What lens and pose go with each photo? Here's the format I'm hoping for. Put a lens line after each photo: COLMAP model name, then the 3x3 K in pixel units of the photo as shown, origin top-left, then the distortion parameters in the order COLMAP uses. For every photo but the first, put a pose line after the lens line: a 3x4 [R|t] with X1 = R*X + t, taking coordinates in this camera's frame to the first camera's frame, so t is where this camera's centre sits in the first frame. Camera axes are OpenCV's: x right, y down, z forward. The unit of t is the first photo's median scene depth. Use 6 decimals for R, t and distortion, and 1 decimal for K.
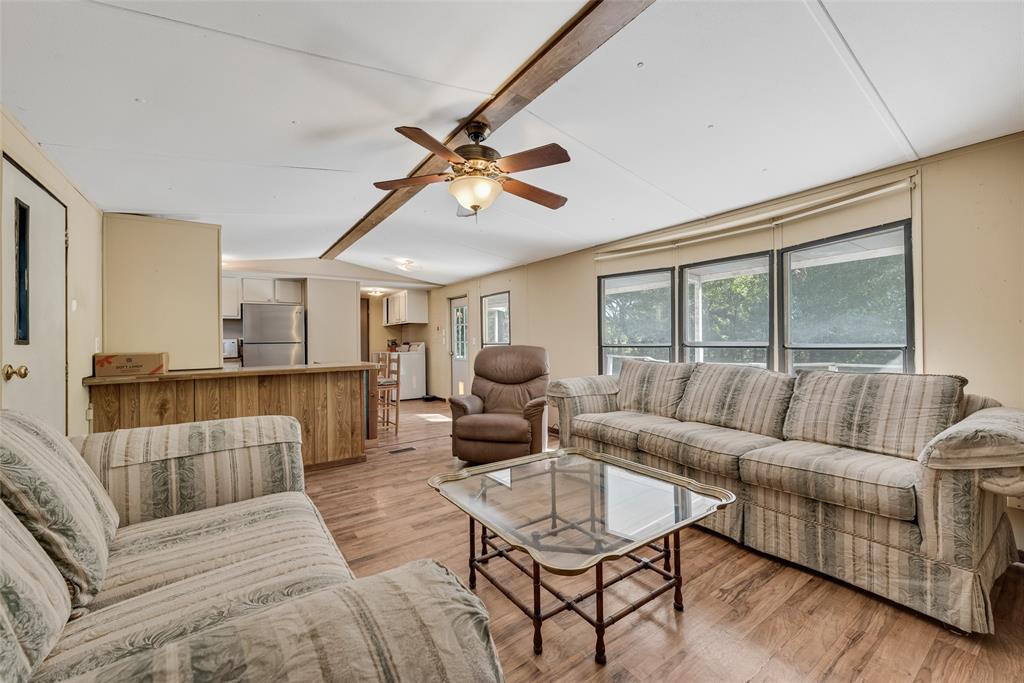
lens RADIAL K [[407.1, 0, 508.5], [0, 407.1, 339.0], [0, 0, 1]] dist [0.004365, 0.000019]
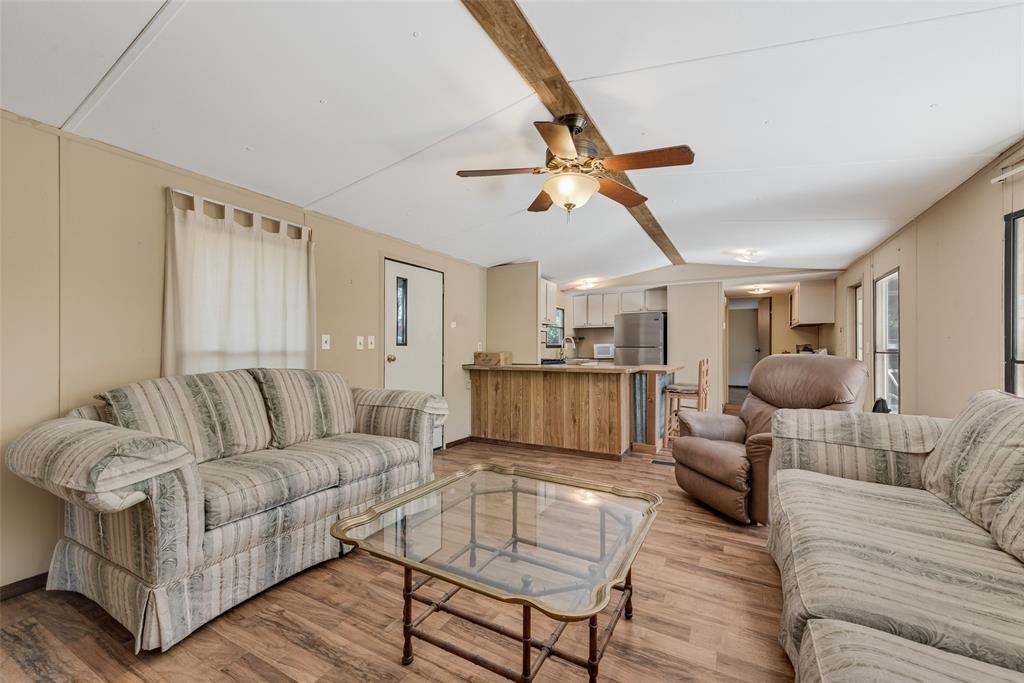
lens RADIAL K [[407.1, 0, 508.5], [0, 407.1, 344.9], [0, 0, 1]] dist [0.004365, 0.000019]
pose [[0.429925, 0.008075, -0.902828, 0.485267], [-0.003216, 0.999967, 0.007413, -0.003646], [0.902859, -0.000283, 0.429937, 0.309026]]
